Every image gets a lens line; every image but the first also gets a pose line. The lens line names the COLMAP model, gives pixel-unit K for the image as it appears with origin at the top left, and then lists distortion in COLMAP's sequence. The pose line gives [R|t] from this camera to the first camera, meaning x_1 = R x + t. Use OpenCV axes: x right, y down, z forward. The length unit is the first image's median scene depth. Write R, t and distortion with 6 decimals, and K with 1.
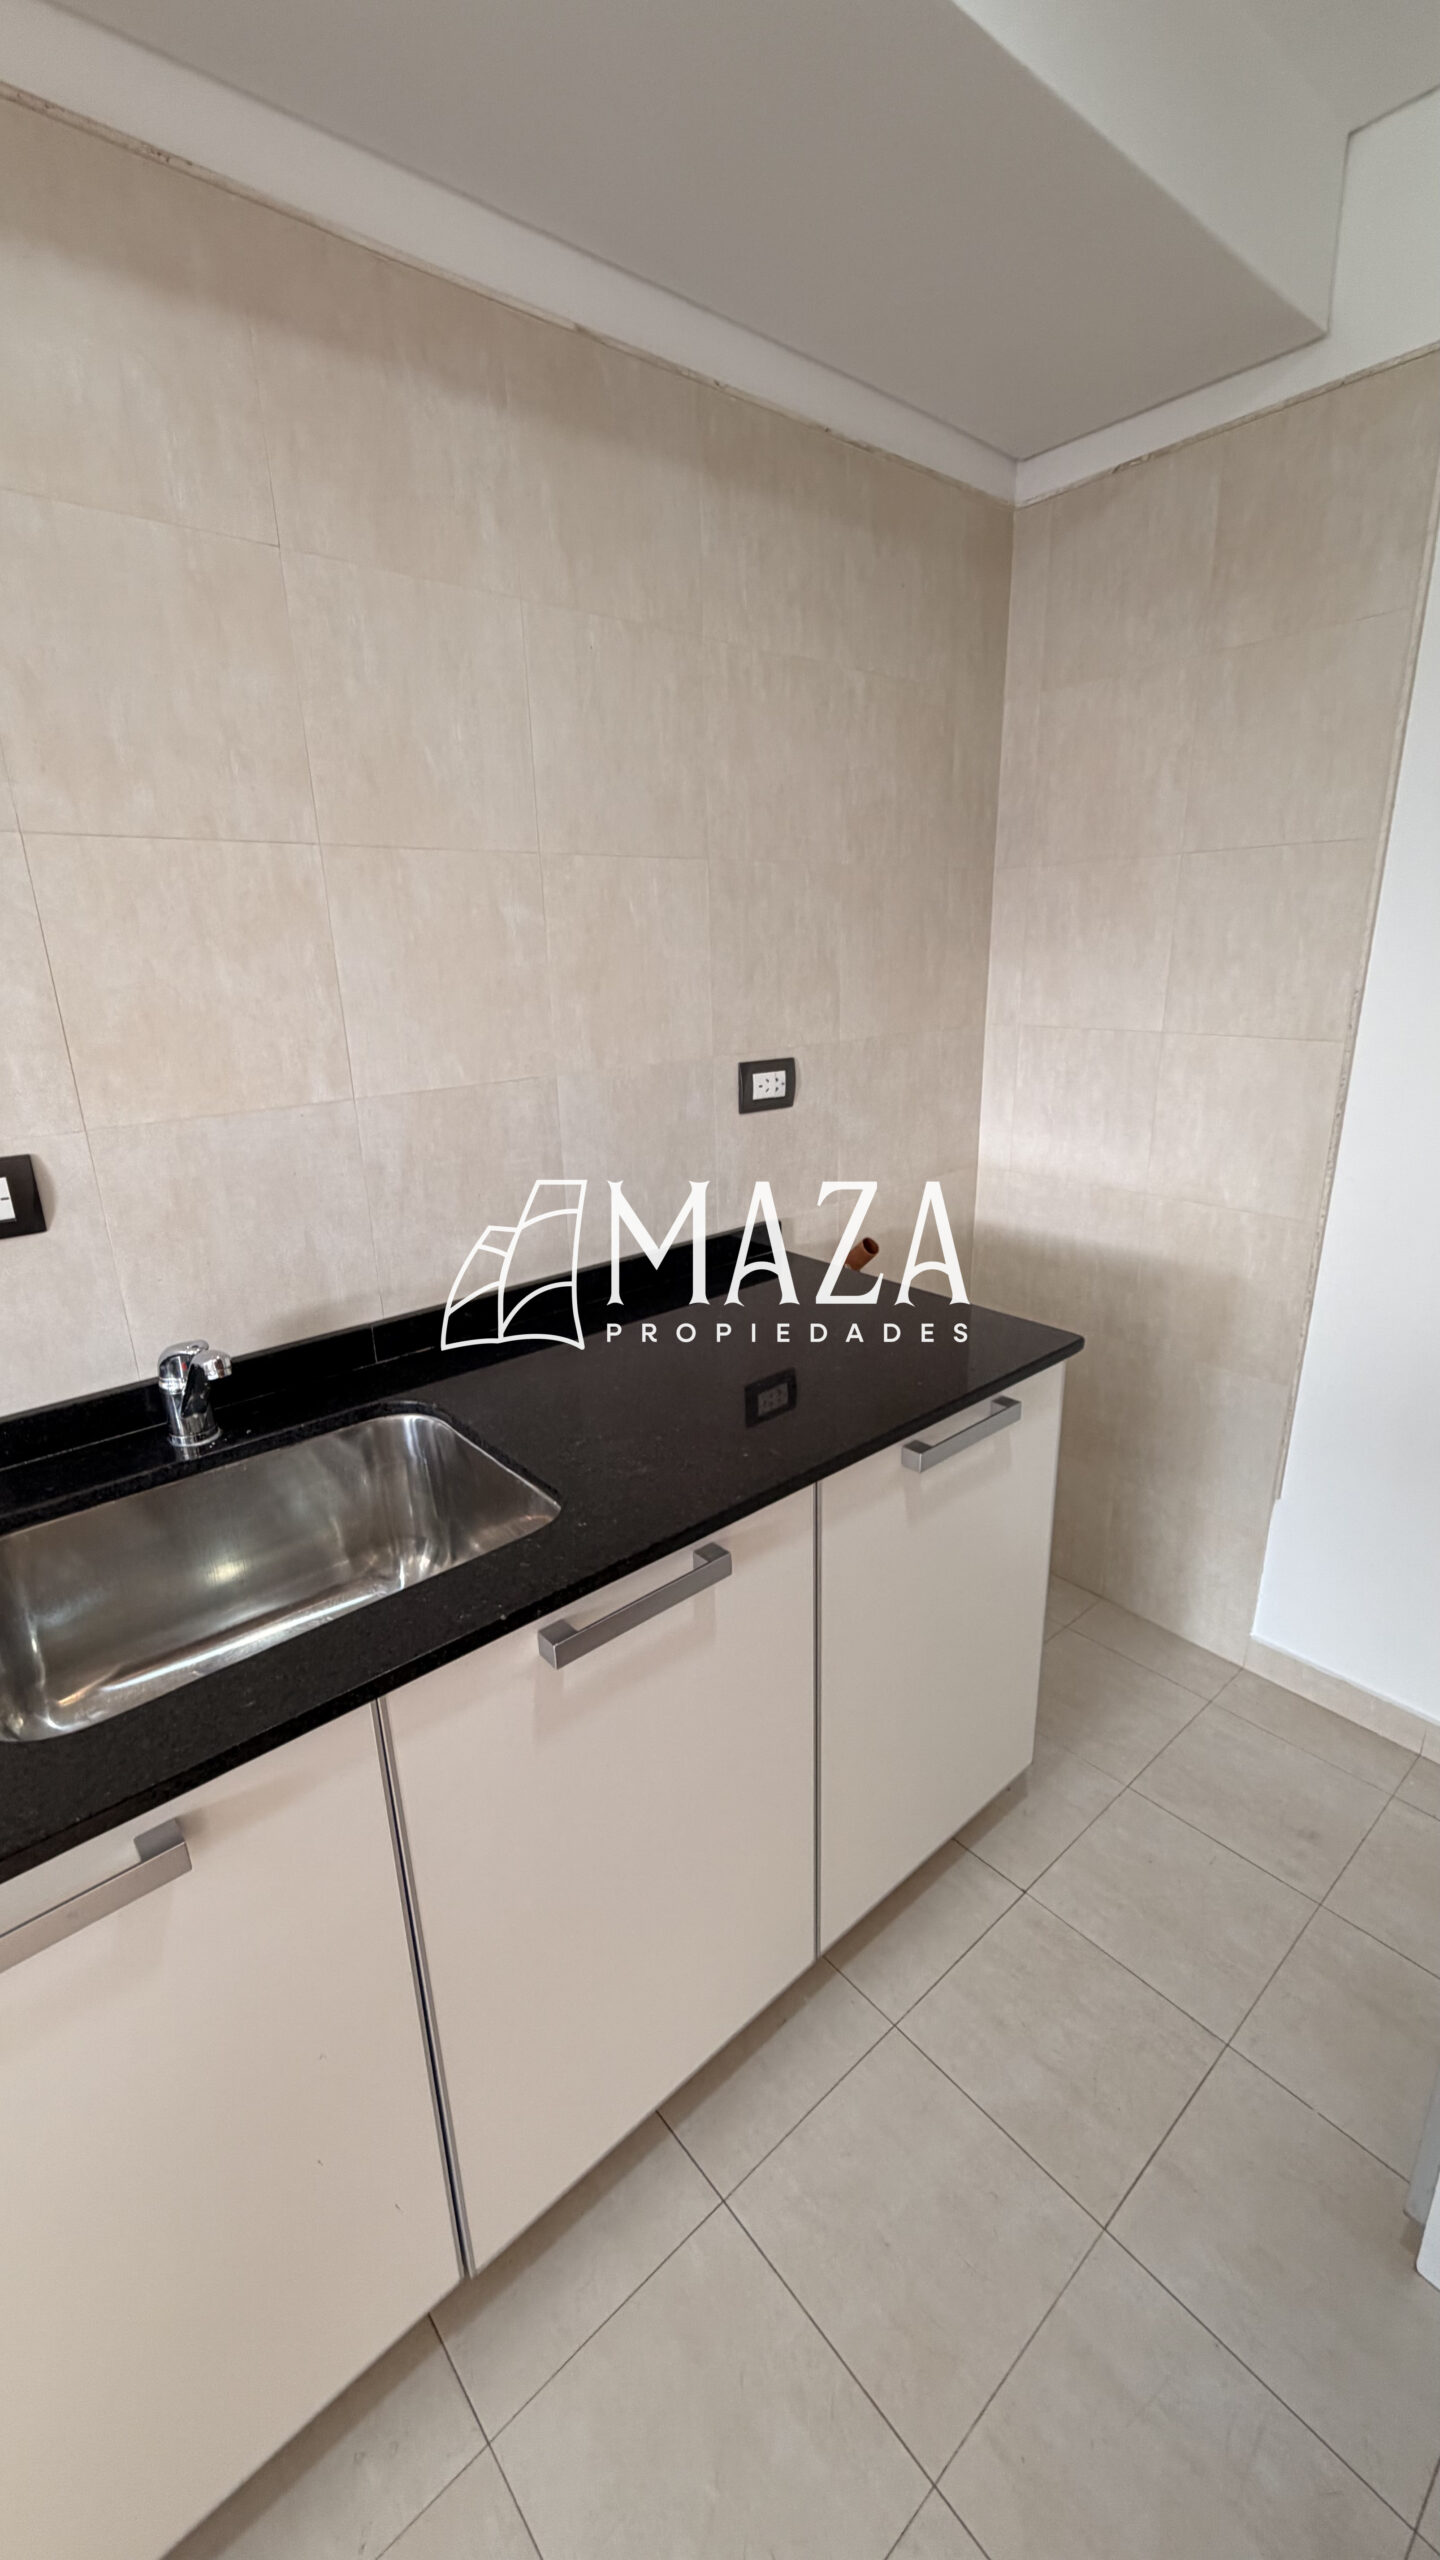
lens RADIAL K [[1018.4, 0, 720.0], [0, 1018.4, 1275.6], [0, 0, 1]] dist [-0.001737, 0.000808]
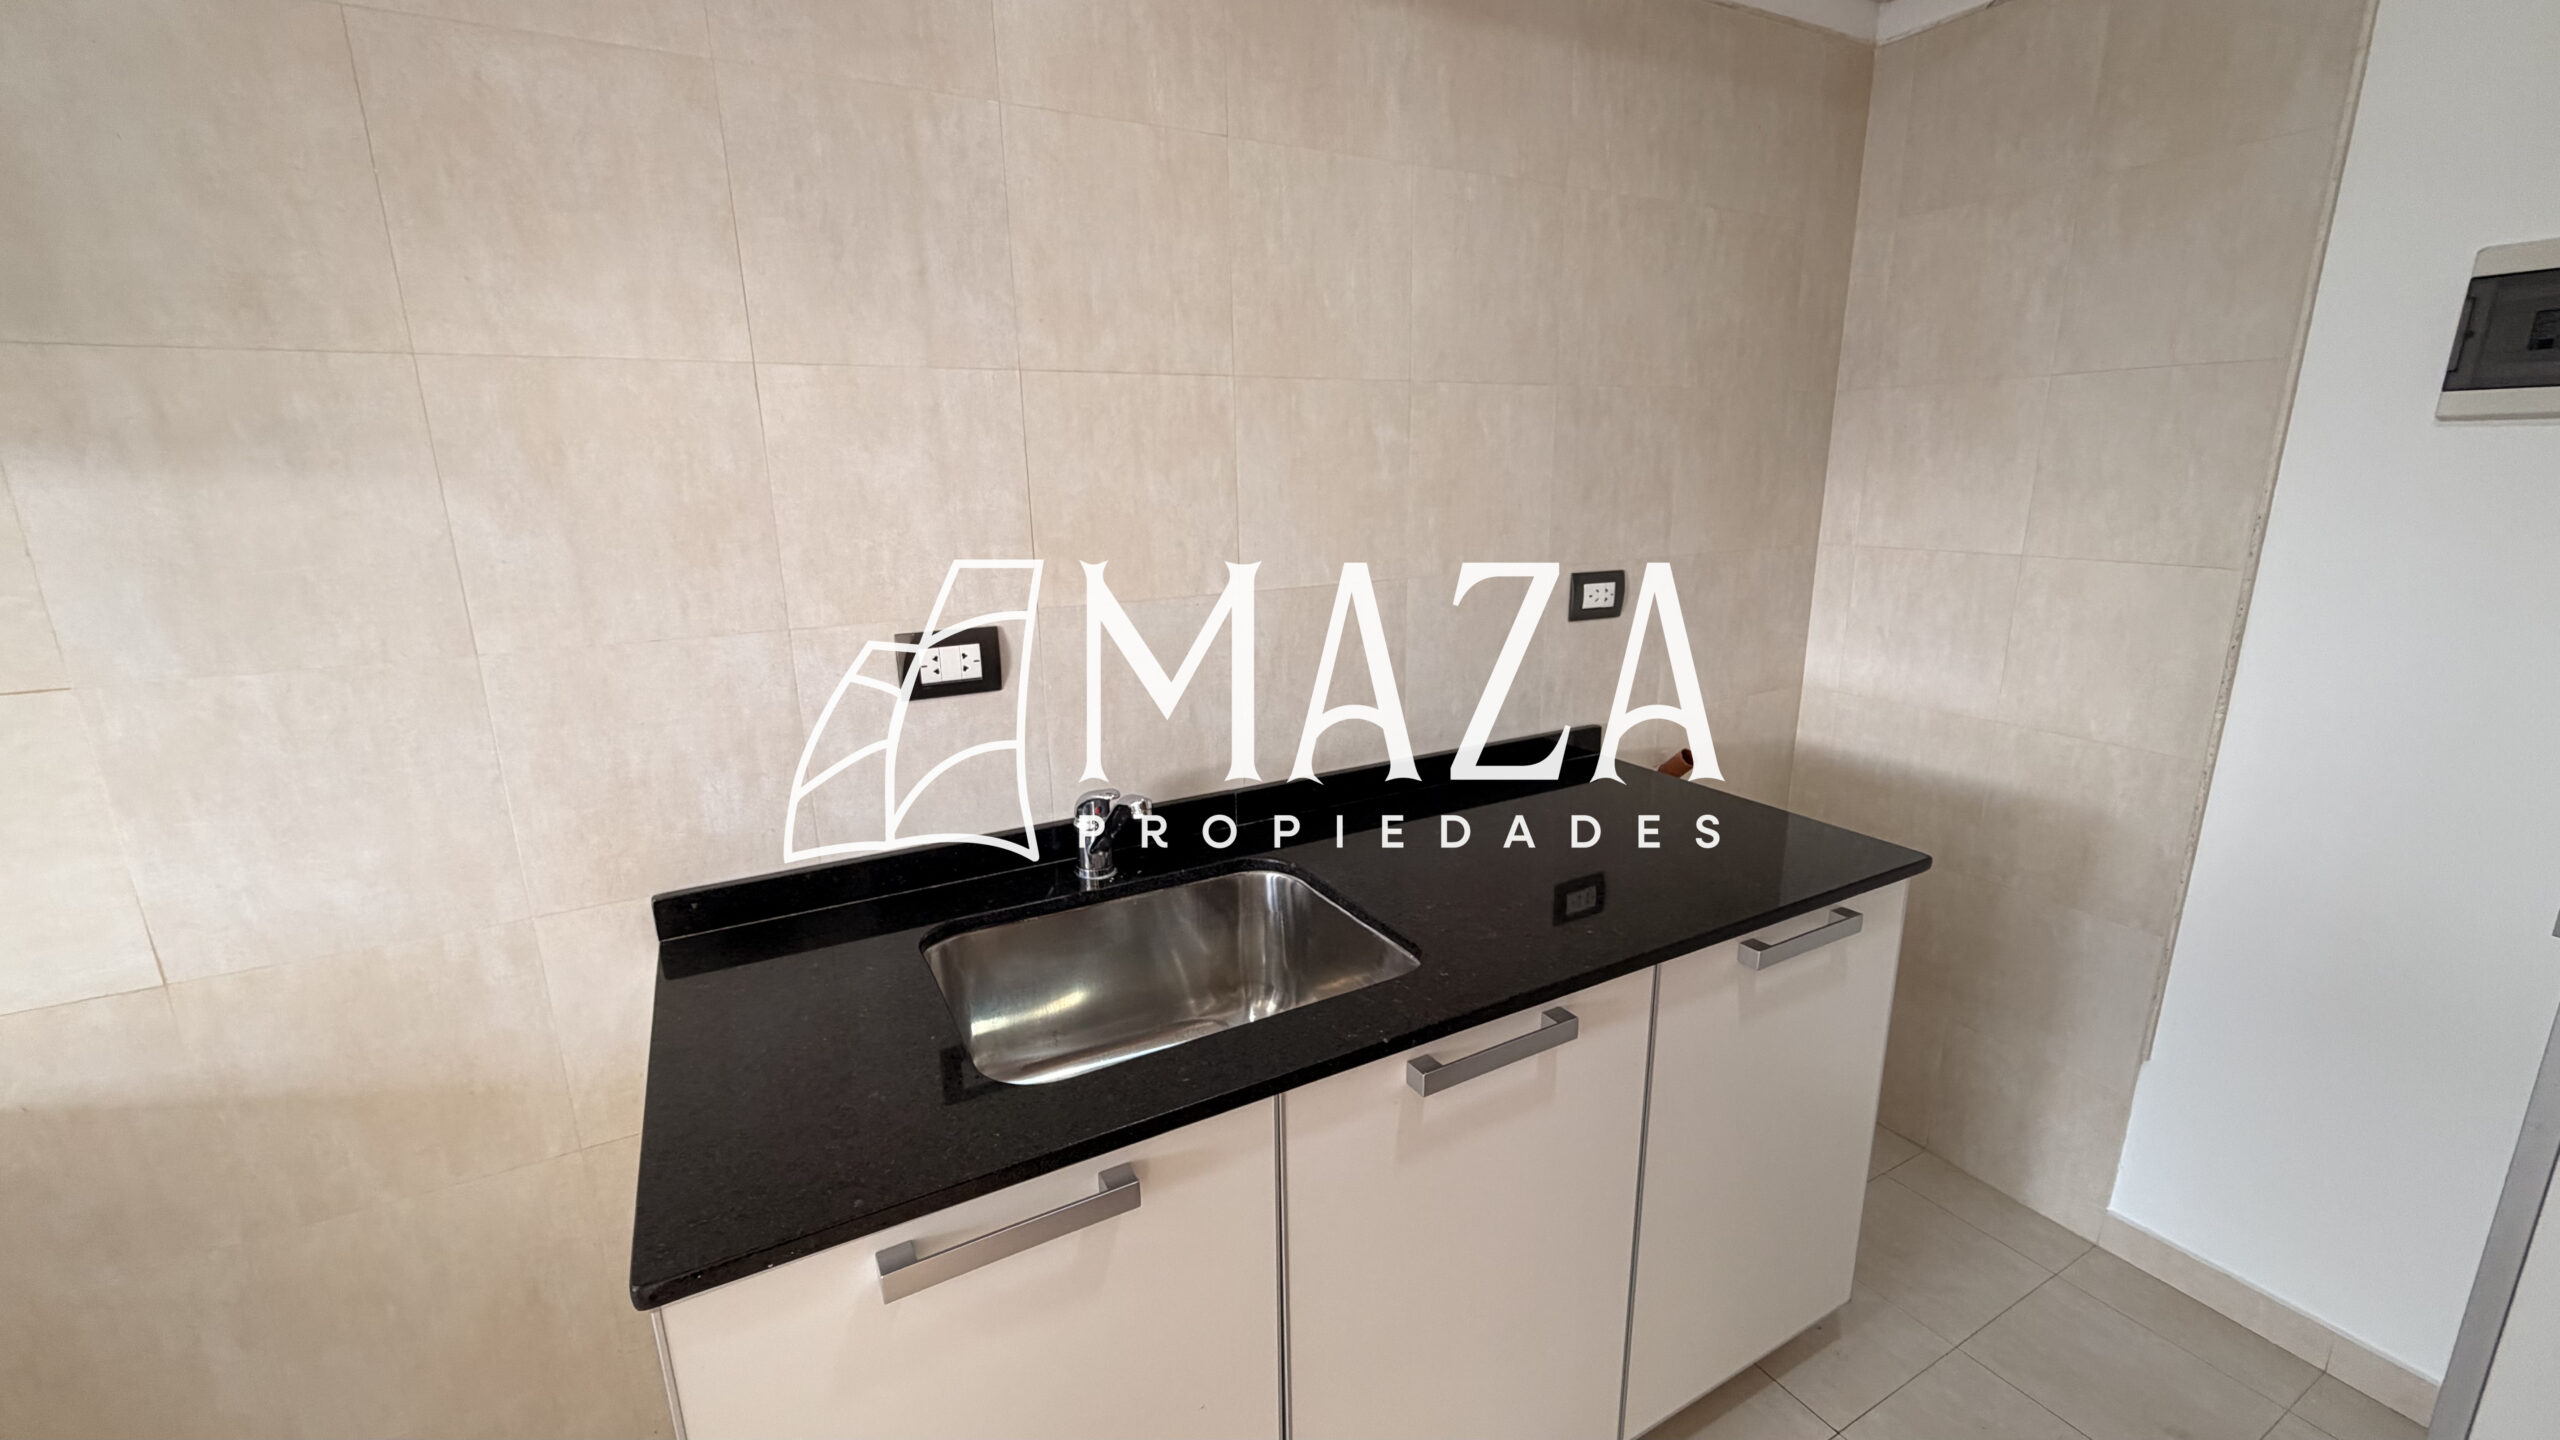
lens RADIAL K [[1018.4, 0, 1277.9], [0, 1018.4, 725.1], [0, 0, 1]] dist [-0.001737, 0.000808]
pose [[0.978283, 0.059501, -0.198549, -0.067650], [-0.071555, 0.995969, -0.054096, 0.029214], [0.194529, 0.067128, 0.978597, -0.088593]]
